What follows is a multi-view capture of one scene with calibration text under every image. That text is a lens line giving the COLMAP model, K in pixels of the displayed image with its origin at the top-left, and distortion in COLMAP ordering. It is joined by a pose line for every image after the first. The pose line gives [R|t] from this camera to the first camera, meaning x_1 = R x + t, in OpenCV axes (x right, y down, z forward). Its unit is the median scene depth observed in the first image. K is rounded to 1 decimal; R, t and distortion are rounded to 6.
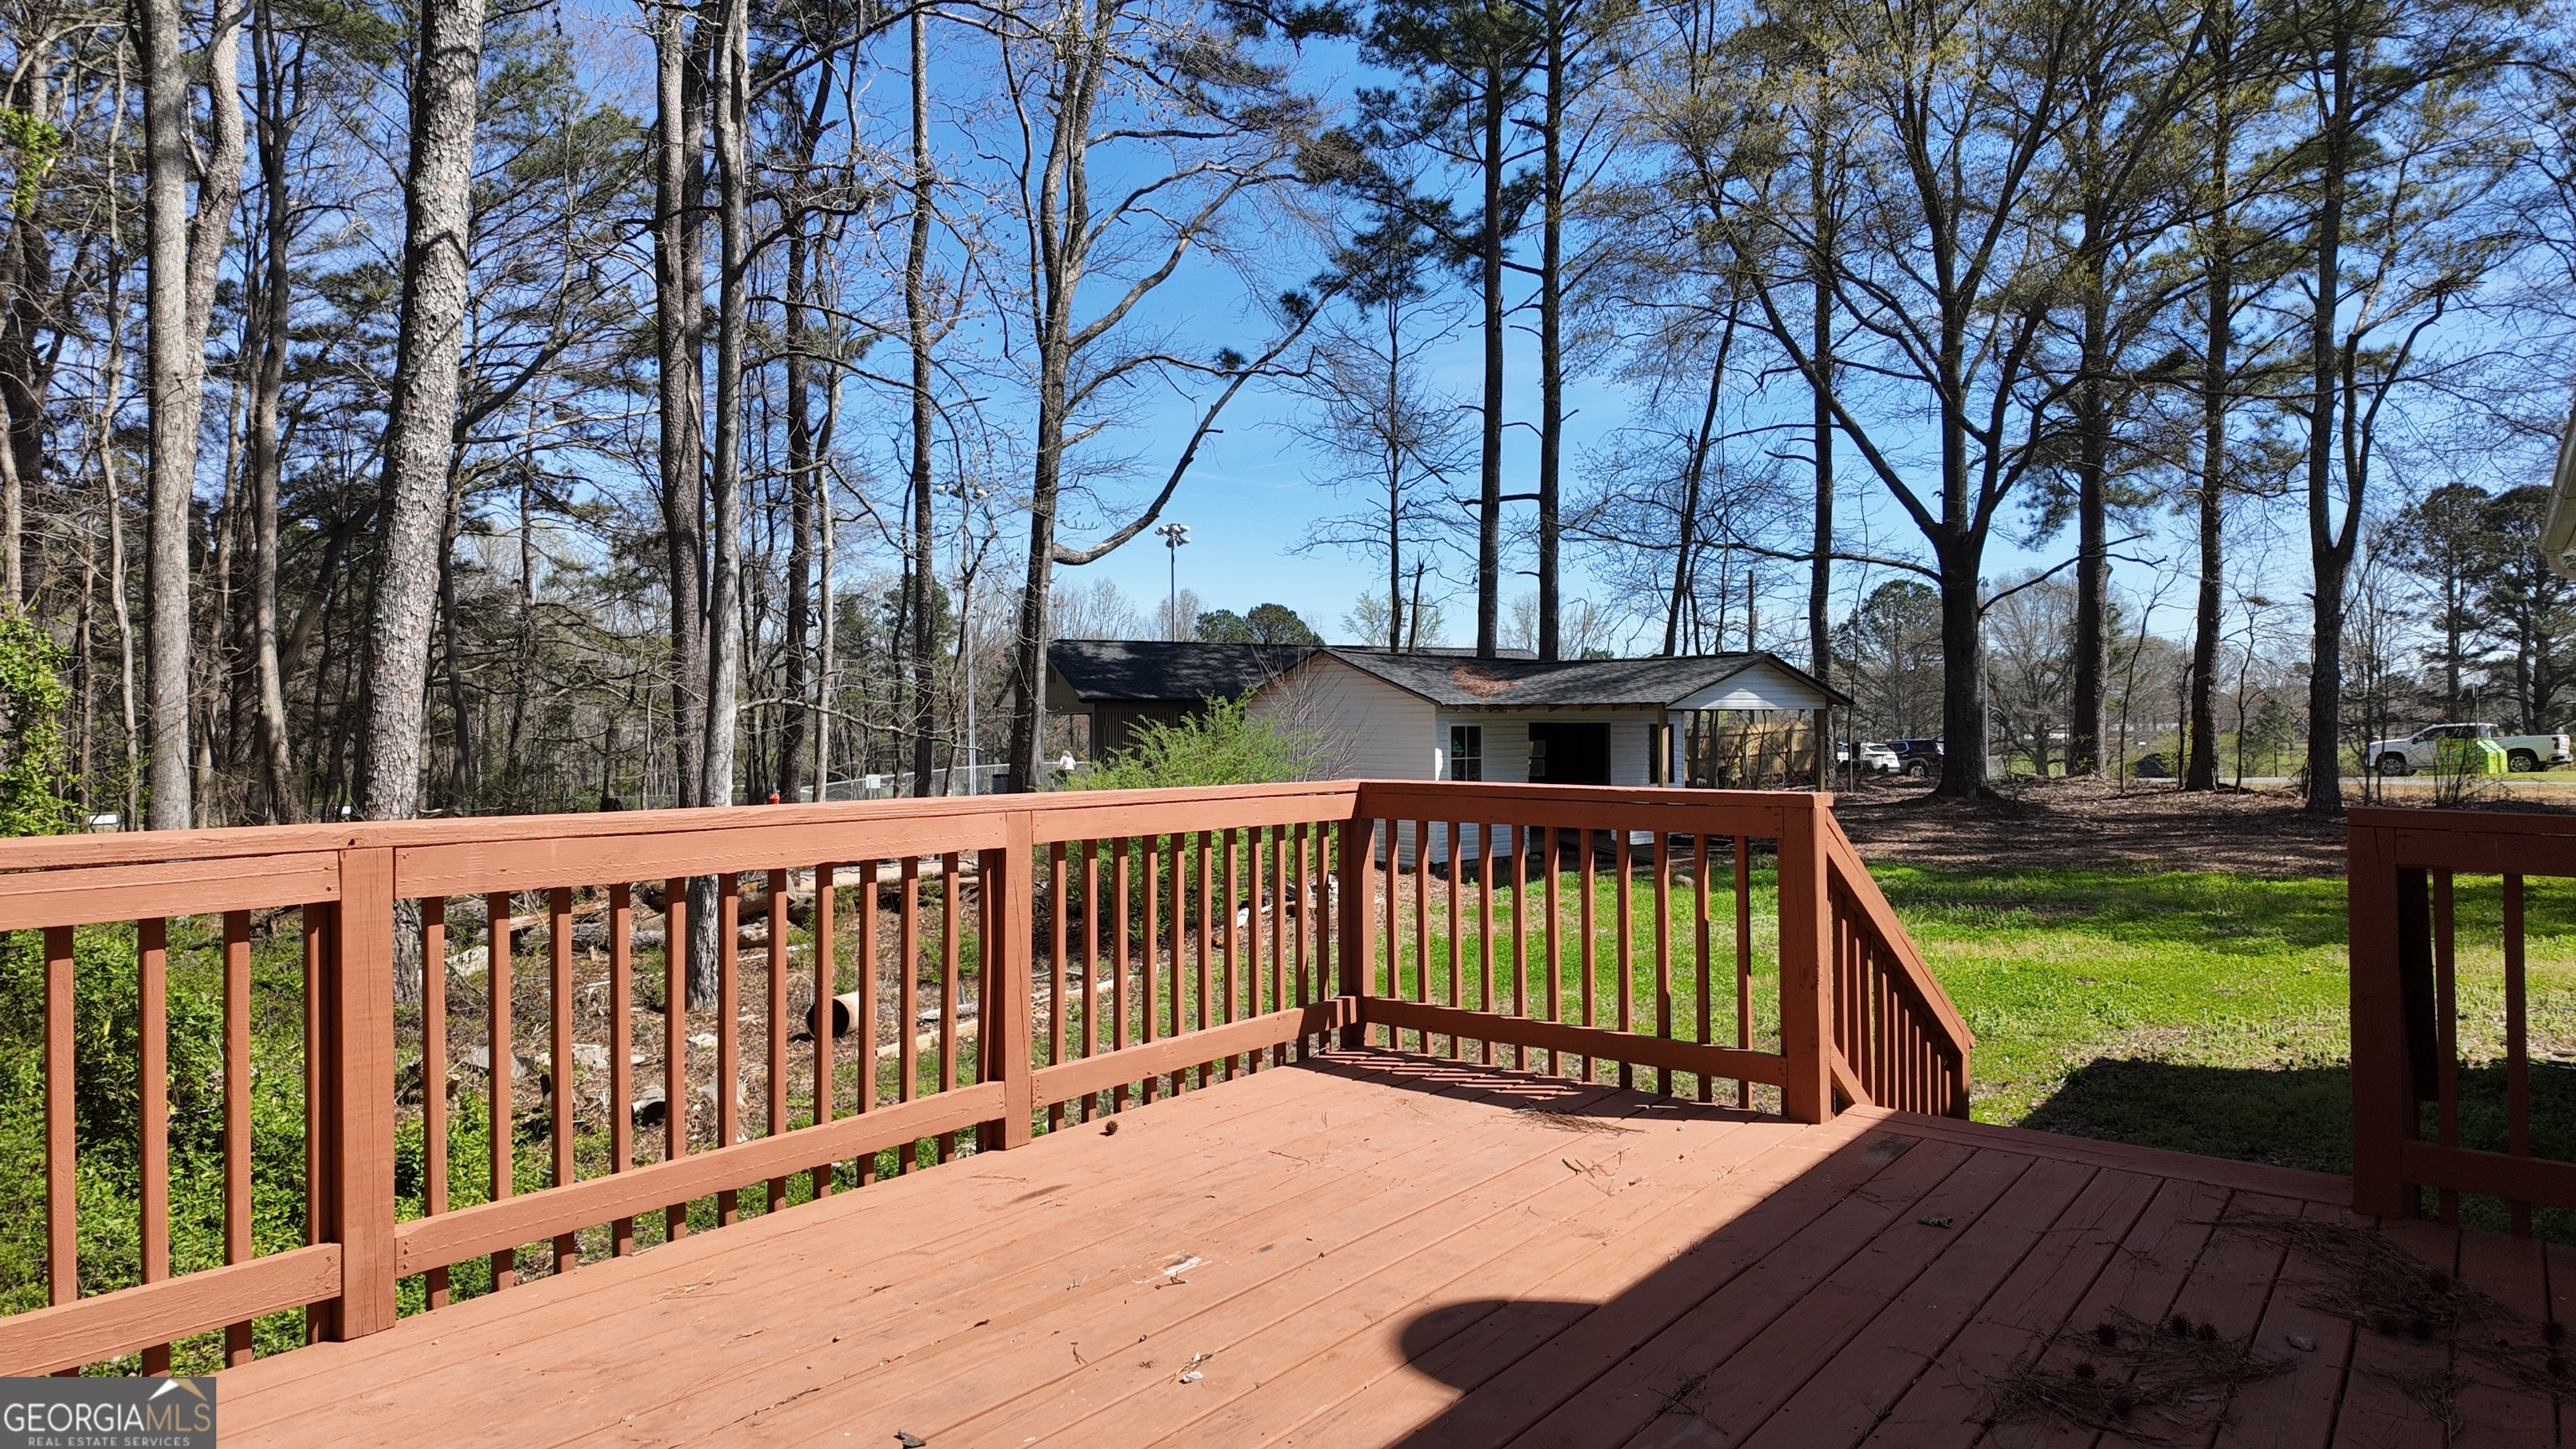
lens RADIAL K [[1447.9, 0, 1288.0], [0, 1447.9, 724.5], [0, 0, 1]] dist [0.074934, -0.069641]
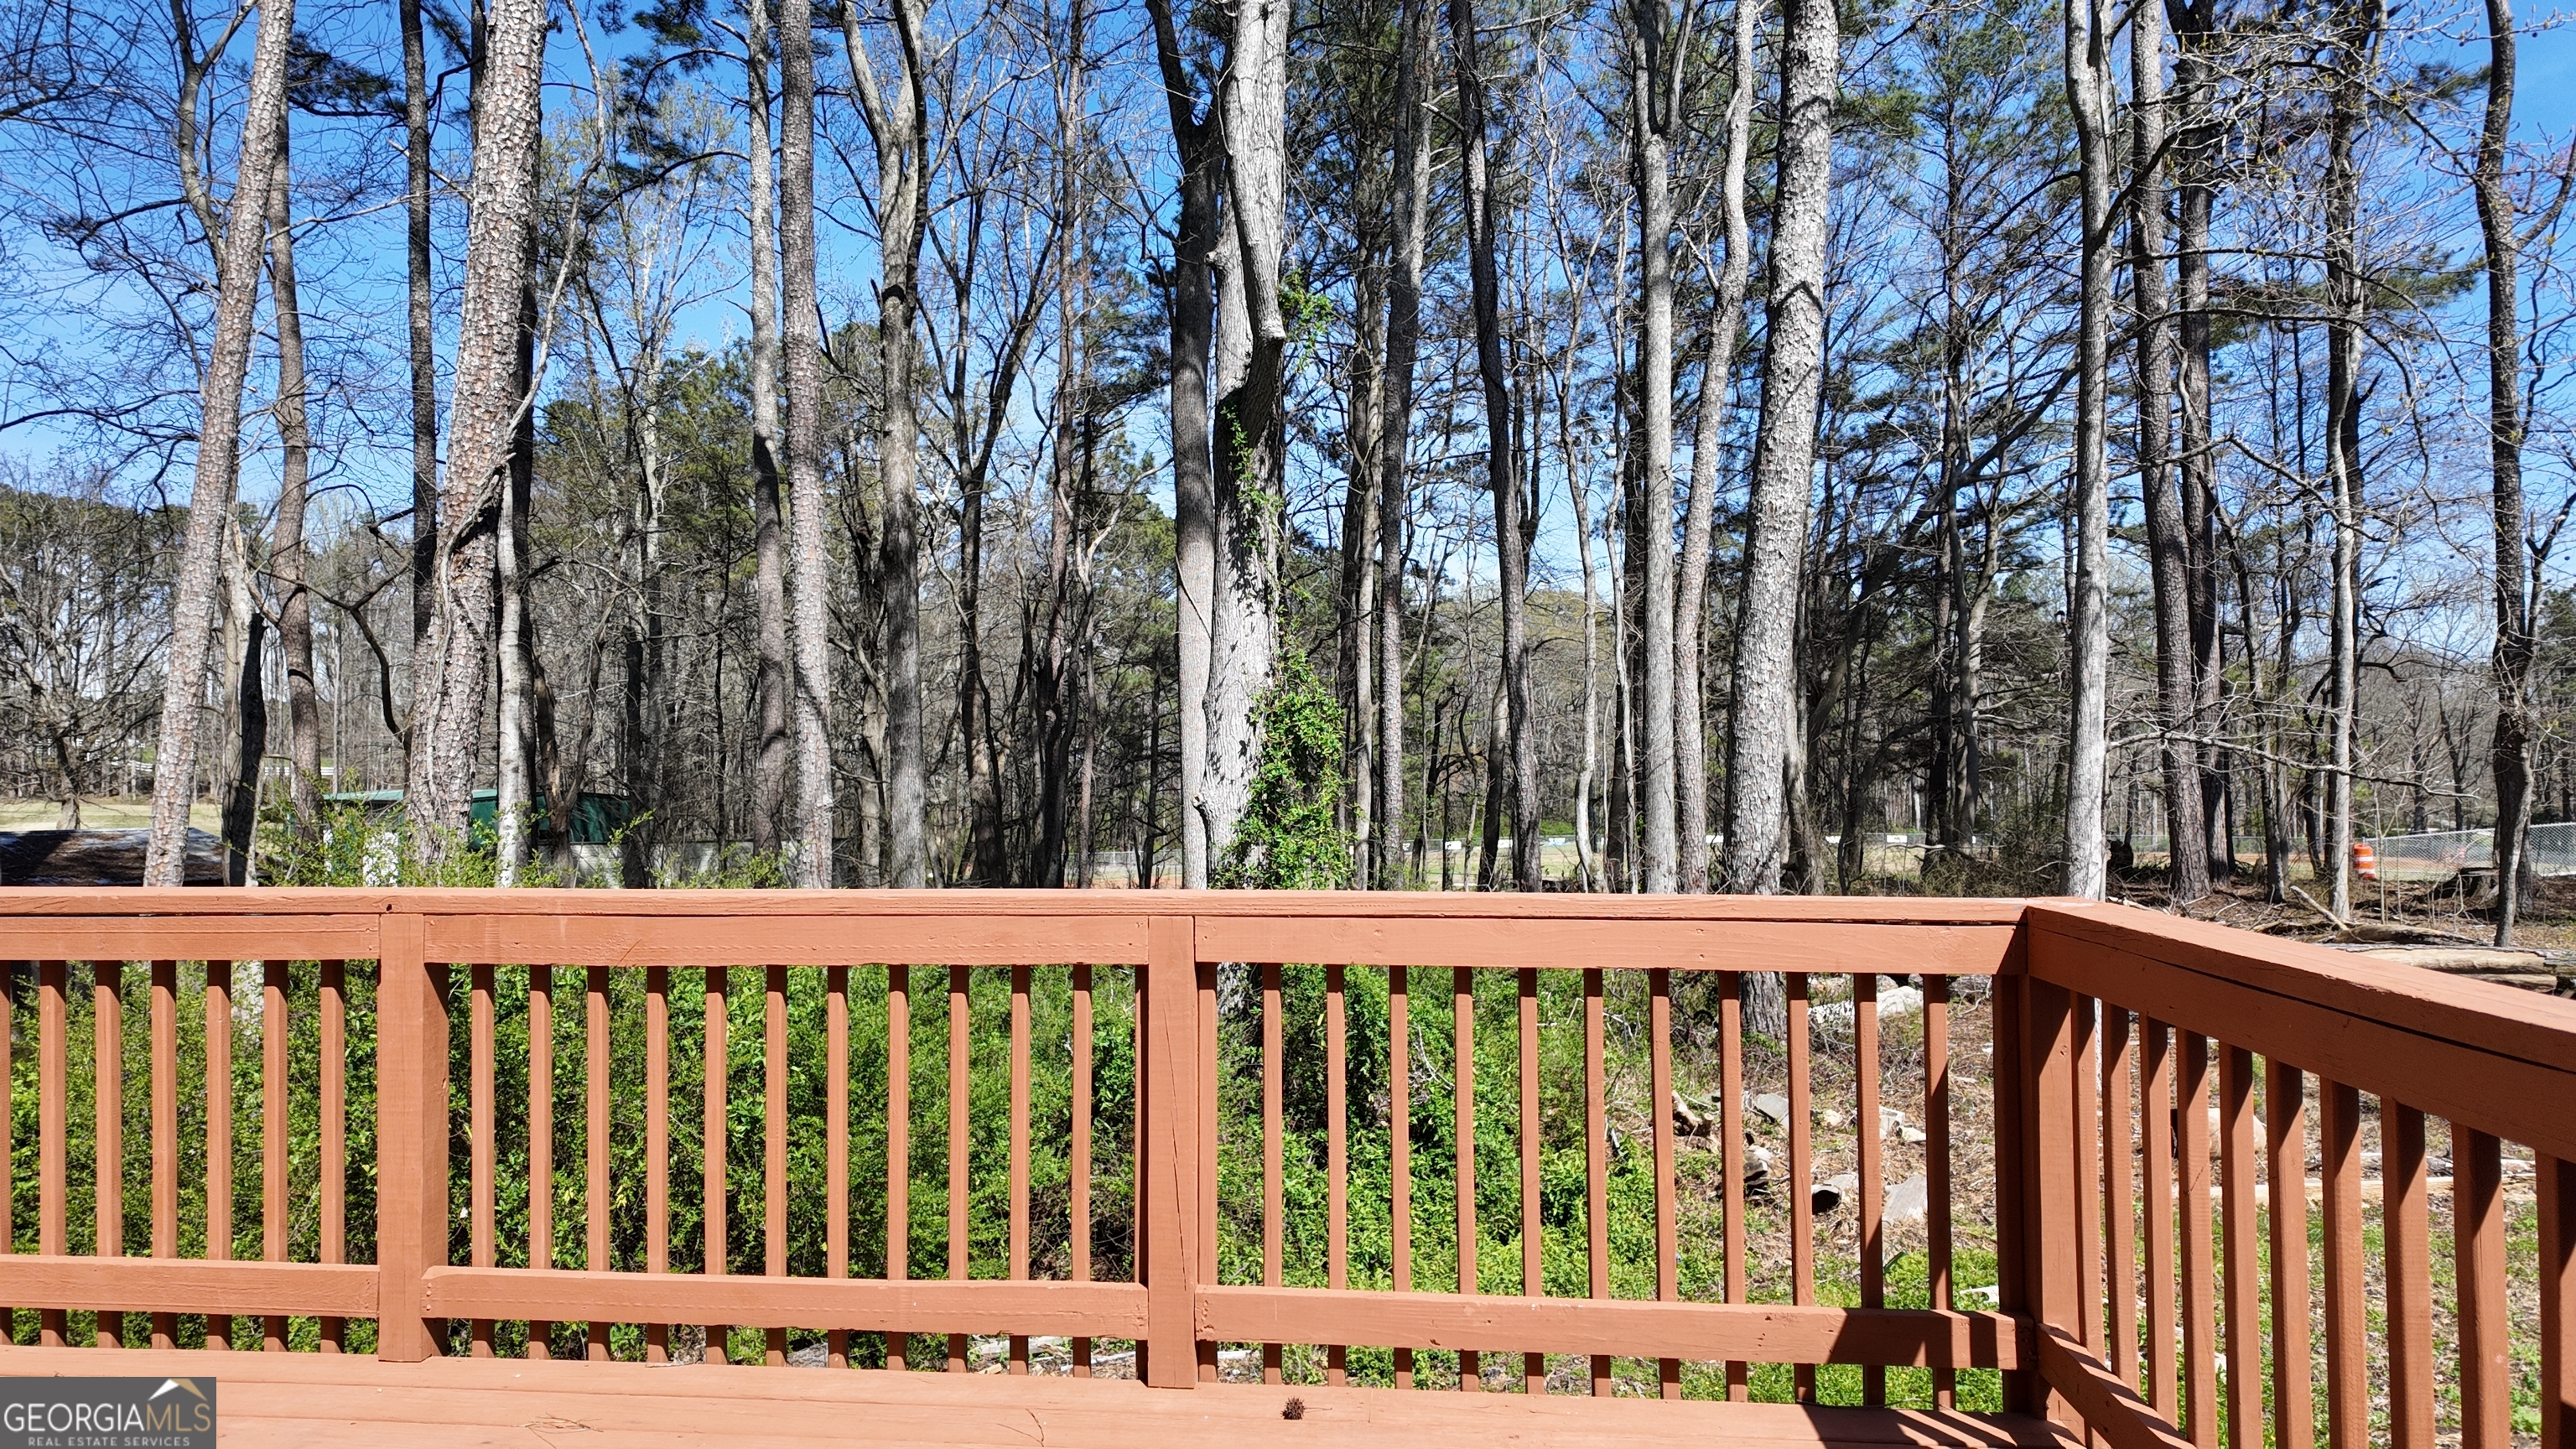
lens RADIAL K [[1498.5, 0, 1282.1], [0, 1498.5, 724.8], [0, 0, 1]] dist [0.077907, -0.083609]
pose [[0.570216, -0.023276, -0.821165, 0.081645], [0.004276, 0.999669, -0.025367, -0.003116], [0.821483, 0.010954, 0.570127, 0.108589]]
